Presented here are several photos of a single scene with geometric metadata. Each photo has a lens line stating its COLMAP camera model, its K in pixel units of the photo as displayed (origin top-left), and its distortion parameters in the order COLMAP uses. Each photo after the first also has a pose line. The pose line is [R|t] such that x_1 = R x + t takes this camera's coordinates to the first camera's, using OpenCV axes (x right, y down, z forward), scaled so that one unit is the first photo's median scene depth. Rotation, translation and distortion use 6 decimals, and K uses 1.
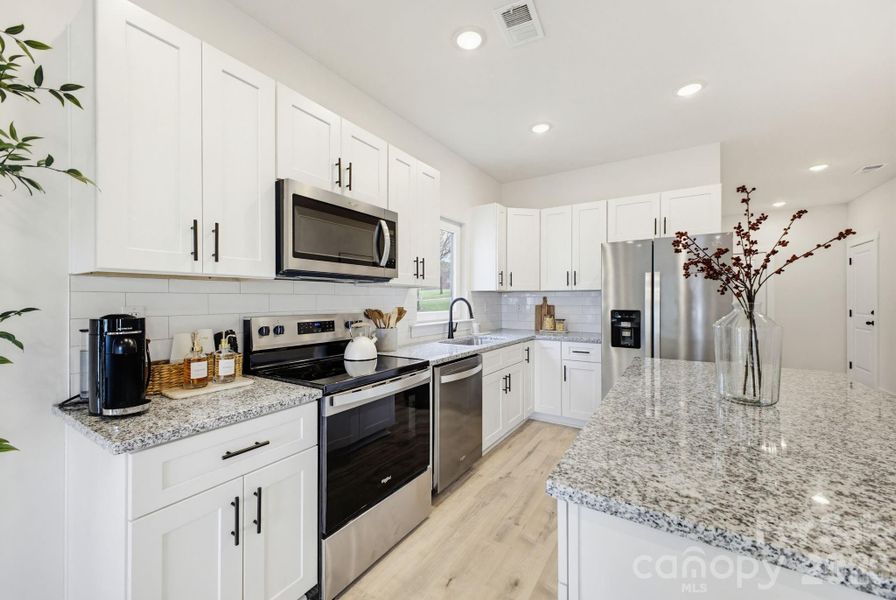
lens RADIAL K [[354.0, 0, 445.6], [0, 354.0, 298.4], [0, 0, 1]] dist [0.011362, -0.000345]
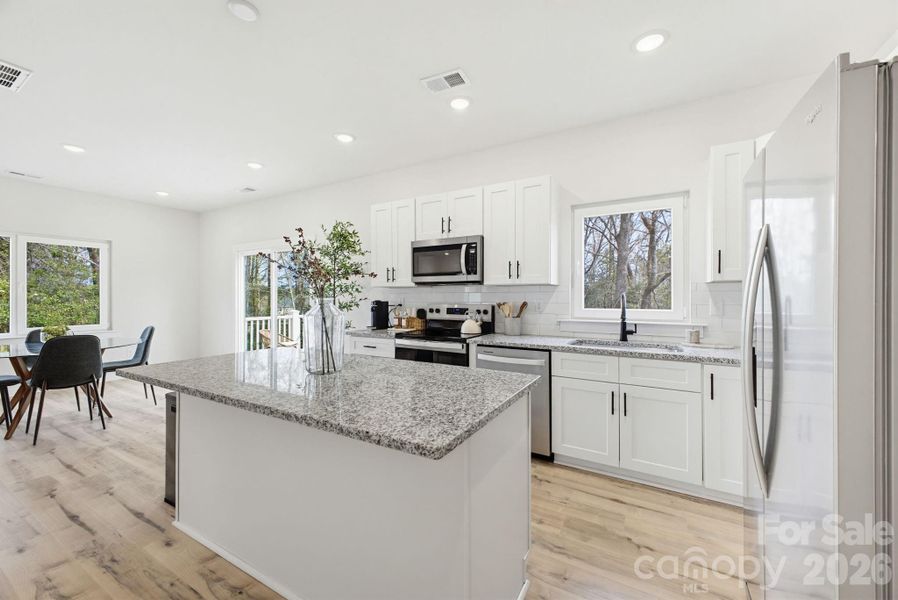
lens RADIAL K [[356.4, 0, 443.1], [0, 356.4, 289.9], [0, 0, 1]] dist [0.009844, -0.000414]
pose [[0.042161, -0.007543, -0.999082, 1.313723], [0.006411, 0.999953, -0.007279, -0.010863], [0.999090, -0.006098, 0.042208, 0.808127]]
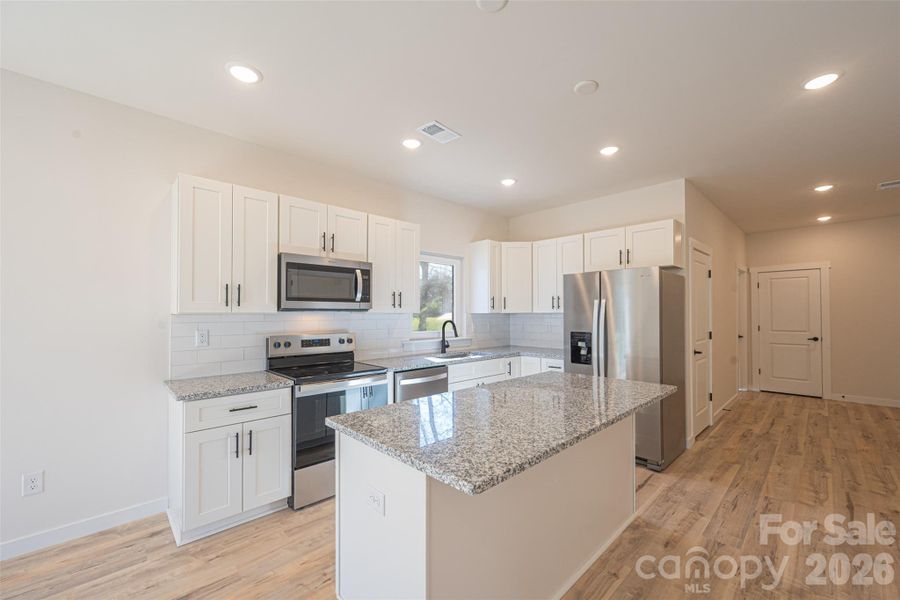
lens RADIAL K [[361.4, 0, 461.6], [0, 361.4, 309.1], [0, 0, 1]] dist [0.000291, 0.000320]
pose [[0.975479, -0.002202, -0.220080, 0.540028], [0.000645, 0.999974, -0.007147, -0.046843], [0.220090, 0.006830, 0.975456, -0.332767]]
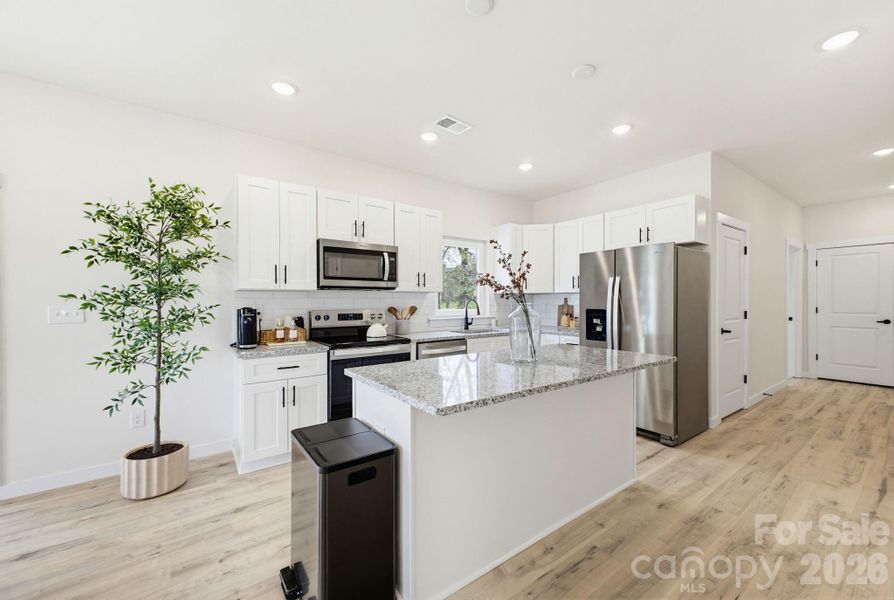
lens RADIAL K [[353.4, 0, 453.4], [0, 353.4, 302.0], [0, 0, 1]] dist [0.016563, -0.000152]
pose [[0.933632, 0.000460, -0.358233, 0.678152], [0.003015, 0.999954, 0.009142, -0.005296], [0.358221, -0.009615, 0.933587, -0.401102]]
